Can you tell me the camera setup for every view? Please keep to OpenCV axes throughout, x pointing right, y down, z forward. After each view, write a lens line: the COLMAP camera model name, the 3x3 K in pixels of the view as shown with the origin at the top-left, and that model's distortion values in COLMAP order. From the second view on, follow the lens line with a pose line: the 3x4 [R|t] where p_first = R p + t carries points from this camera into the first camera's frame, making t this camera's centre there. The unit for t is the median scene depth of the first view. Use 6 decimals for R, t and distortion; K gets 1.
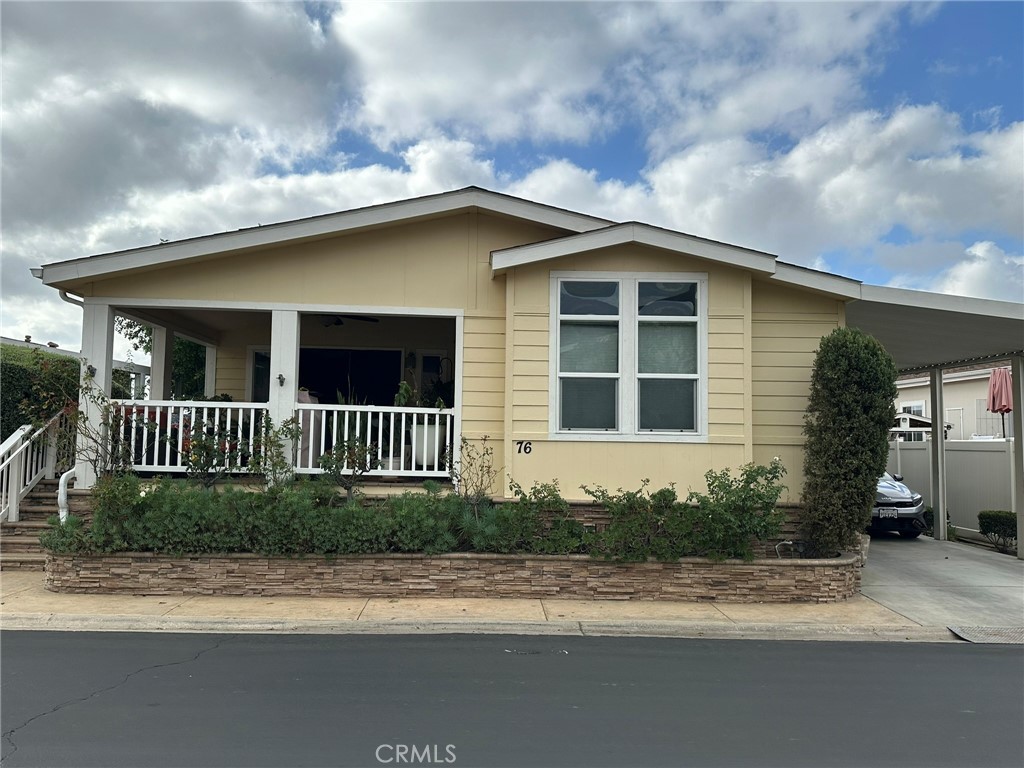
lens RADIAL K [[830.1, 0, 512.0], [0, 830.1, 384.0], [0, 0, 1]] dist [0.013399, -0.091479]
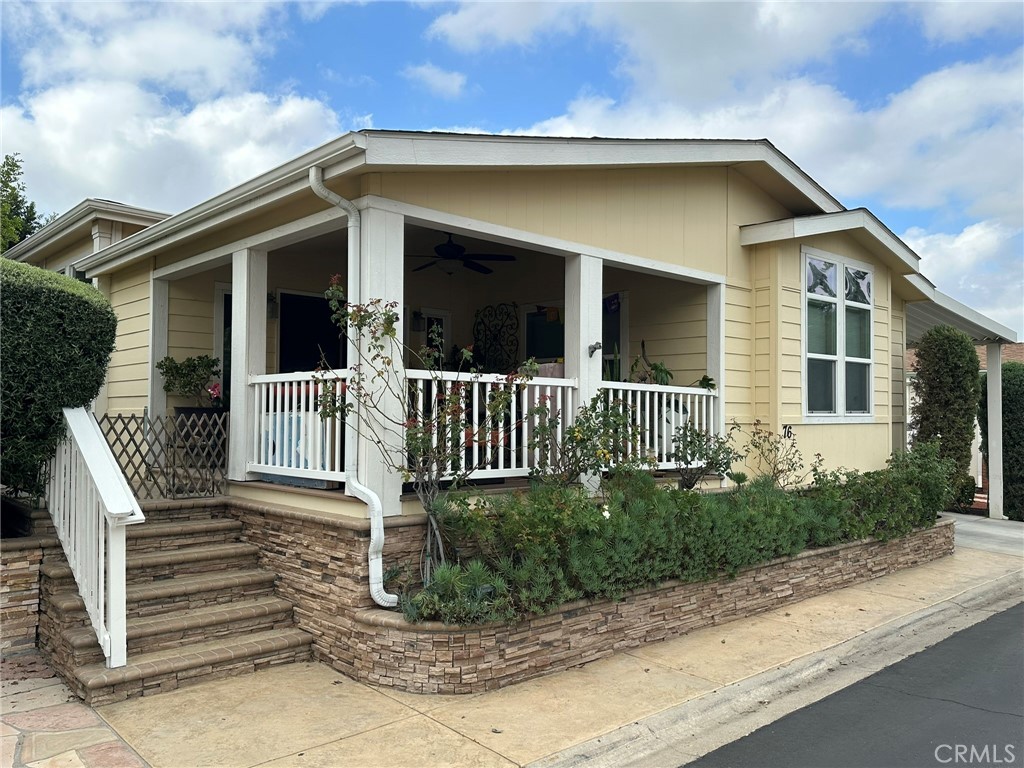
lens RADIAL K [[816.8, 0, 512.0], [0, 816.8, 384.0], [0, 0, 1]] dist [0.093268, -0.097233]
pose [[0.770422, 0.017148, 0.637304, -0.823150], [-0.041104, 0.998894, 0.022813, 0.013819], [-0.636208, -0.043771, 0.770275, 0.480733]]
